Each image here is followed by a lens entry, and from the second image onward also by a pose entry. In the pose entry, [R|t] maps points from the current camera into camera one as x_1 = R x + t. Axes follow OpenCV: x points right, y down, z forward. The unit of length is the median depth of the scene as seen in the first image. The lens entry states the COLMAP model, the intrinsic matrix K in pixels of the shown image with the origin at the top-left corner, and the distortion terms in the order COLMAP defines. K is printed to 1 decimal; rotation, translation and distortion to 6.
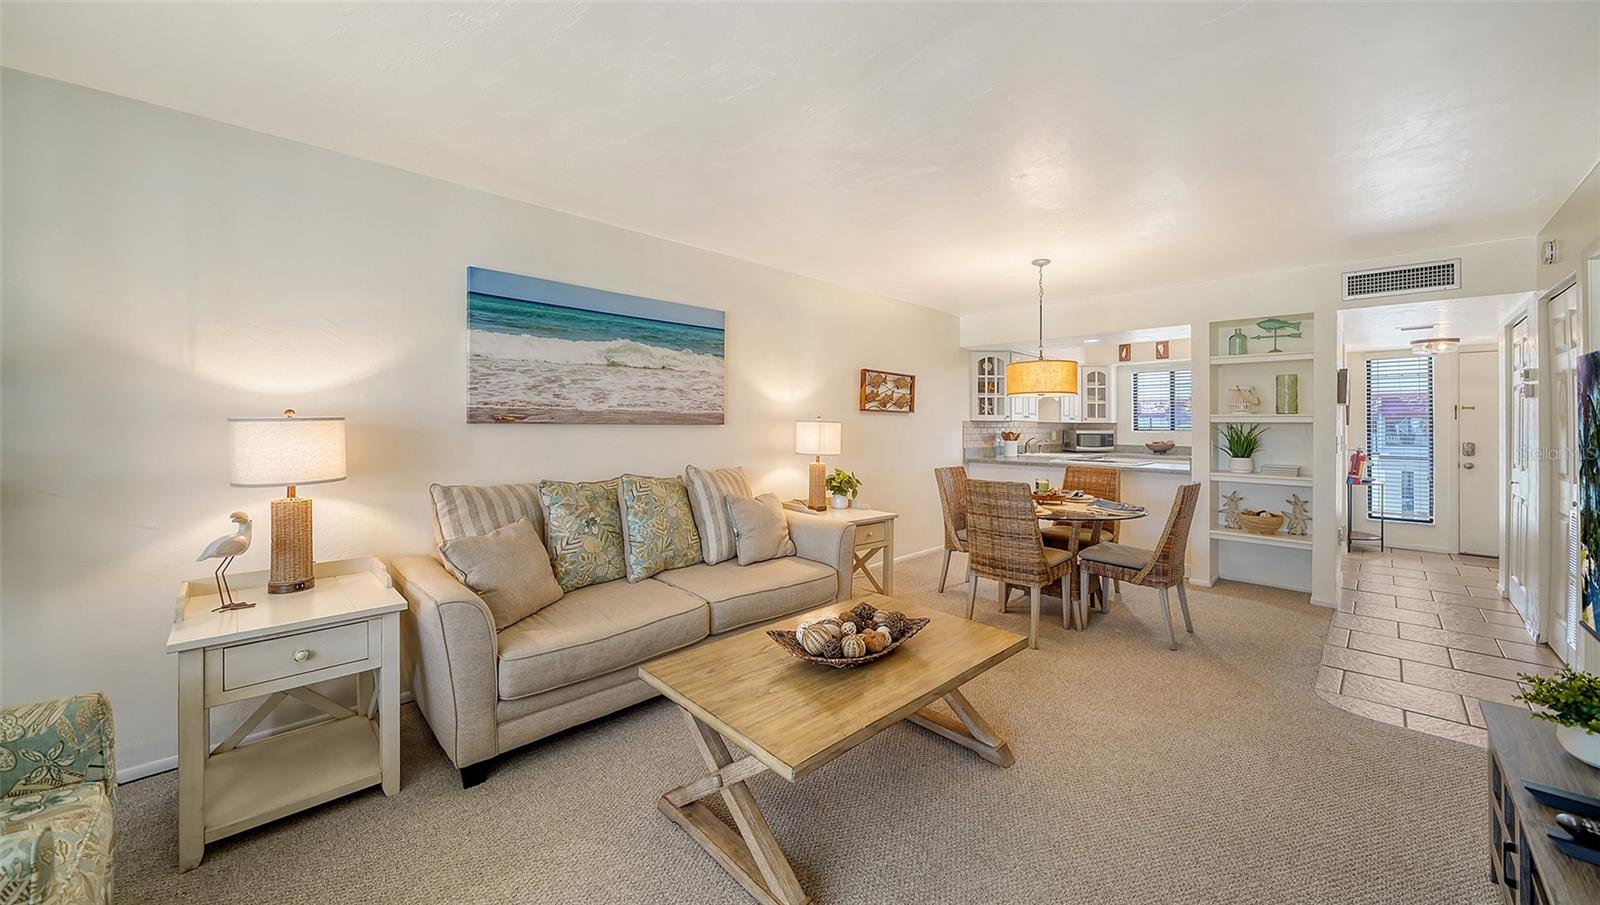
lens RADIAL K [[563.2, 0, 804.6], [0, 563.2, 430.3], [0, 0, 1]] dist [0.000336, -0.000022]
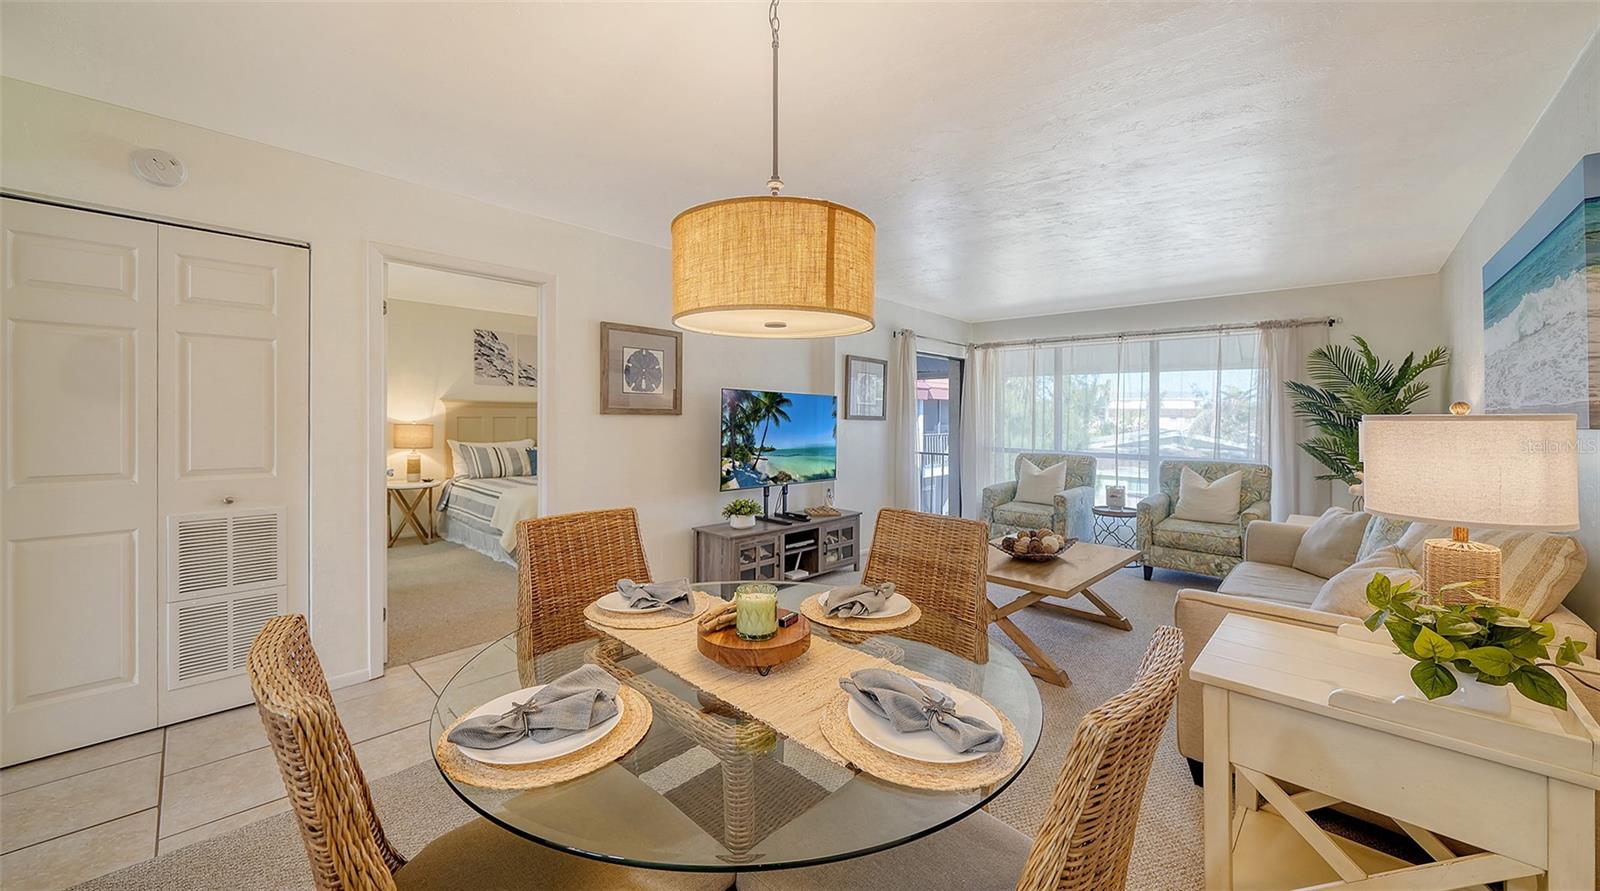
lens RADIAL K [[571.0, 0, 751.5], [0, 571.0, 398.7], [0, 0, 1]] dist [-0.002483, -0.001918]
pose [[-0.999533, -0.018258, 0.024524, 0.561932], [-0.018762, 0.999614, -0.020496, -0.015390], [-0.024140, -0.020946, -0.999489, 1.744524]]
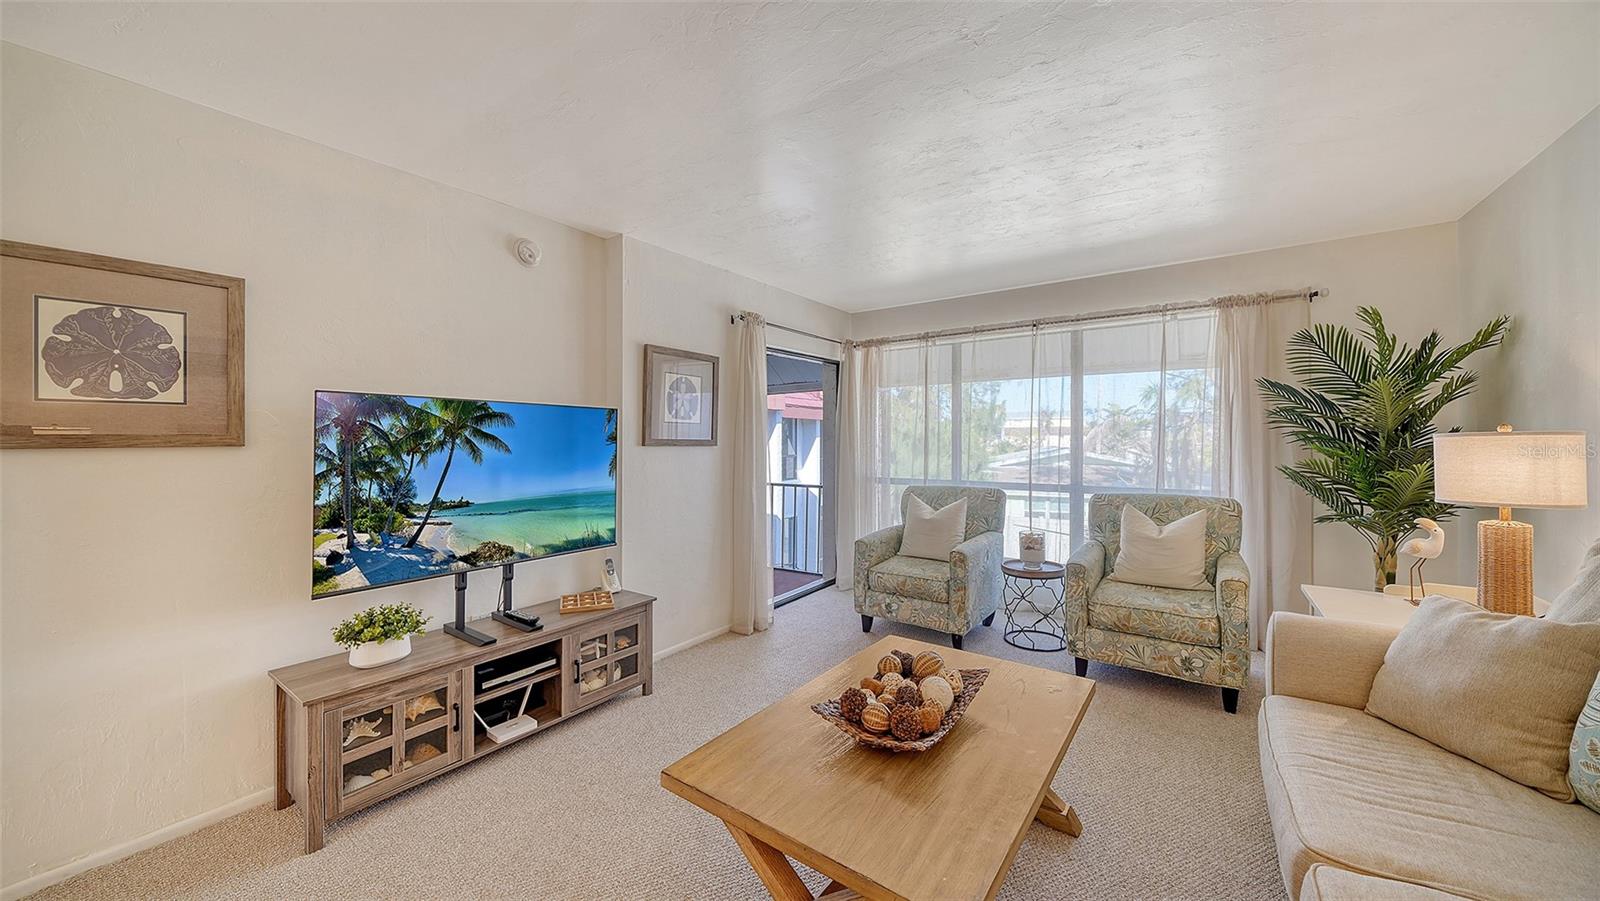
lens RADIAL K [[572.6, 0, 759.0], [0, 572.6, 443.0], [0, 0, 1]] dist [-0.001120, -0.000475]
pose [[-0.991439, 0.001552, -0.130558, 0.258331], [0.000011, 0.999930, 0.011802, -0.012072], [0.130568, 0.011700, -0.991370, 1.164319]]
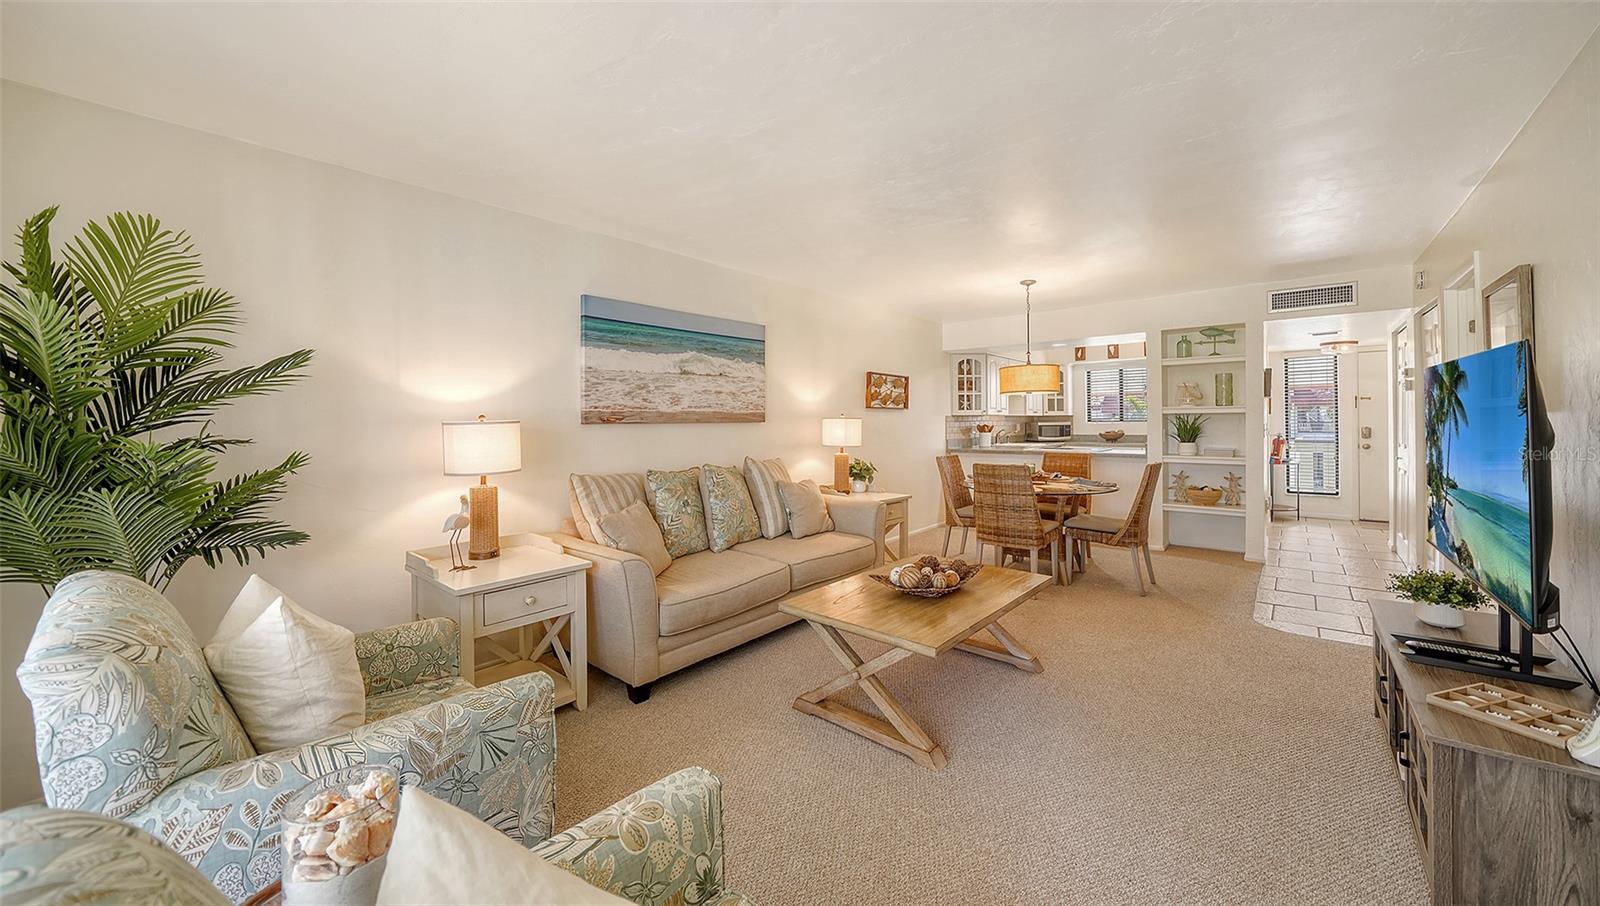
lens RADIAL K [[563.2, 0, 775.7], [0, 563.2, 432.5], [0, 0, 1]] dist [0.000336, -0.000022]
pose [[0.998382, -0.017139, 0.054215, -0.222577], [0.016636, 0.999814, 0.009731, 0.000867], [-0.054372, -0.008813, 0.998482, -0.202883]]
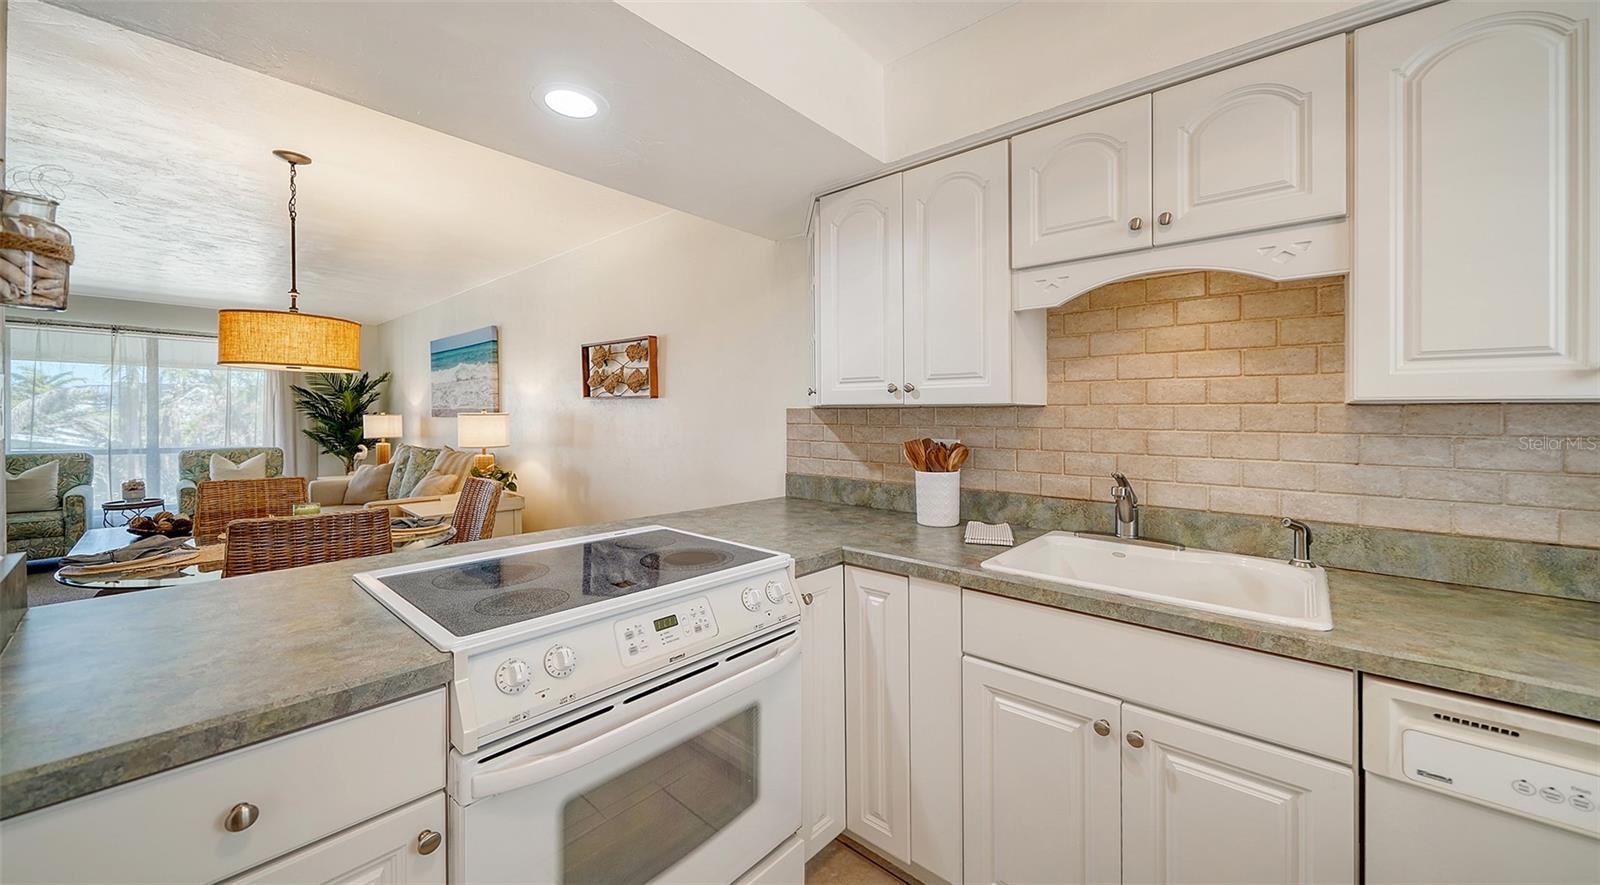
lens RADIAL K [[571.0, 0, 855.7], [0, 571.0, 425.3], [0, 0, 1]] dist [-0.002483, -0.001918]
pose [[0.114286, 0.009545, -0.993402, 1.464725], [-0.012004, 0.999894, 0.008227, -0.015191], [0.993375, 0.010985, 0.114388, 2.019657]]
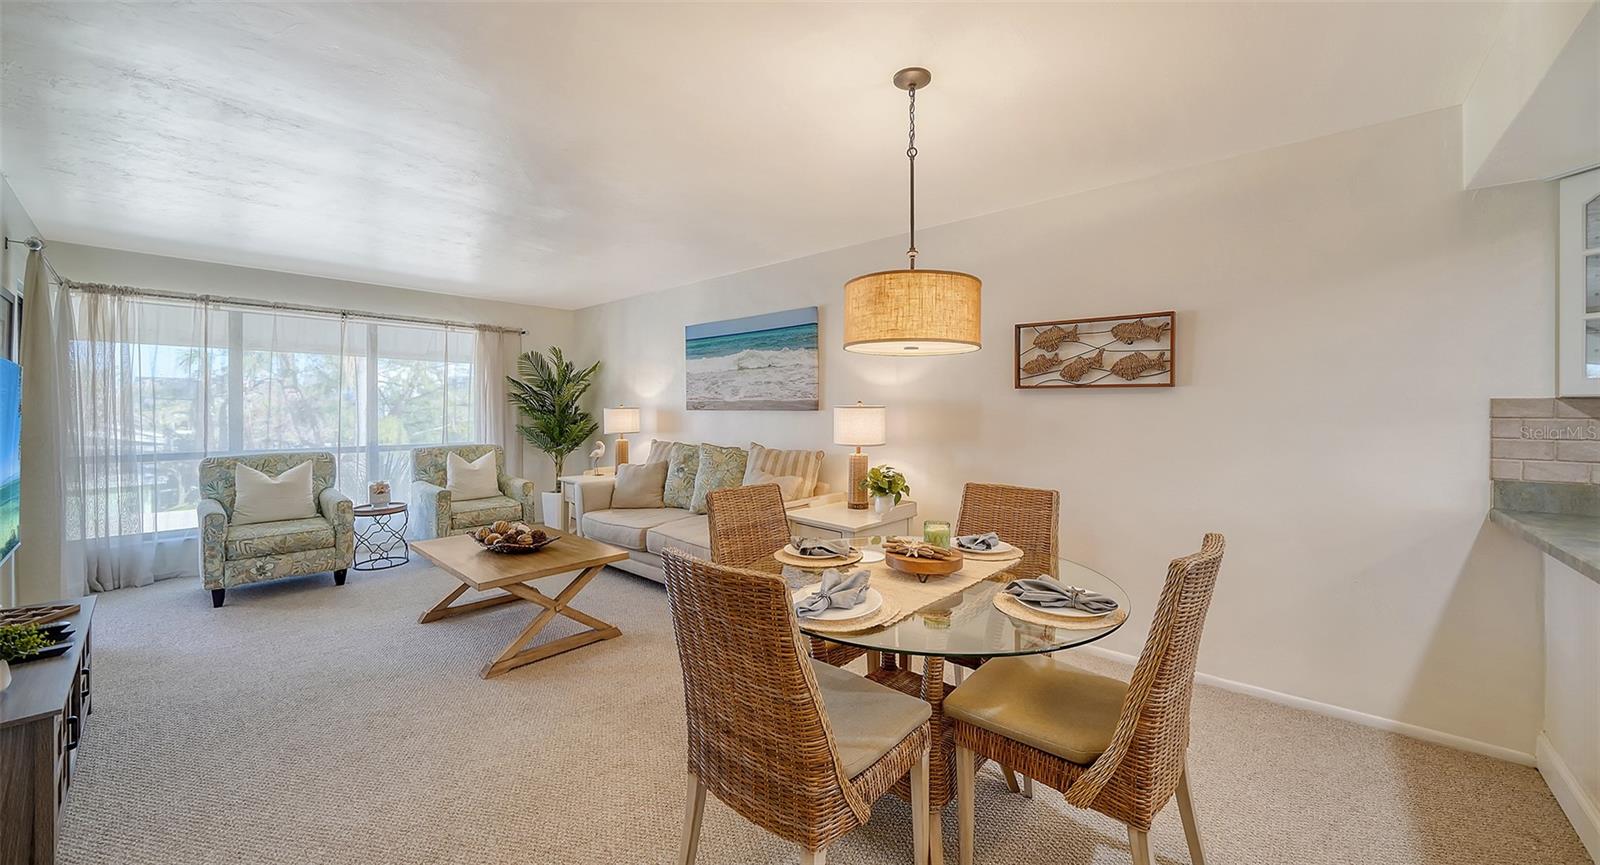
lens RADIAL K [[580.1, 0, 843.9], [0, 580.1, 417.0], [0, 0, 1]] dist [-0.008183, -0.000546]
pose [[0.098991, 0.010172, -0.995036, 1.197738], [-0.008132, 0.999923, 0.009413, -0.009866], [0.995055, 0.007160, 0.099066, 1.157886]]
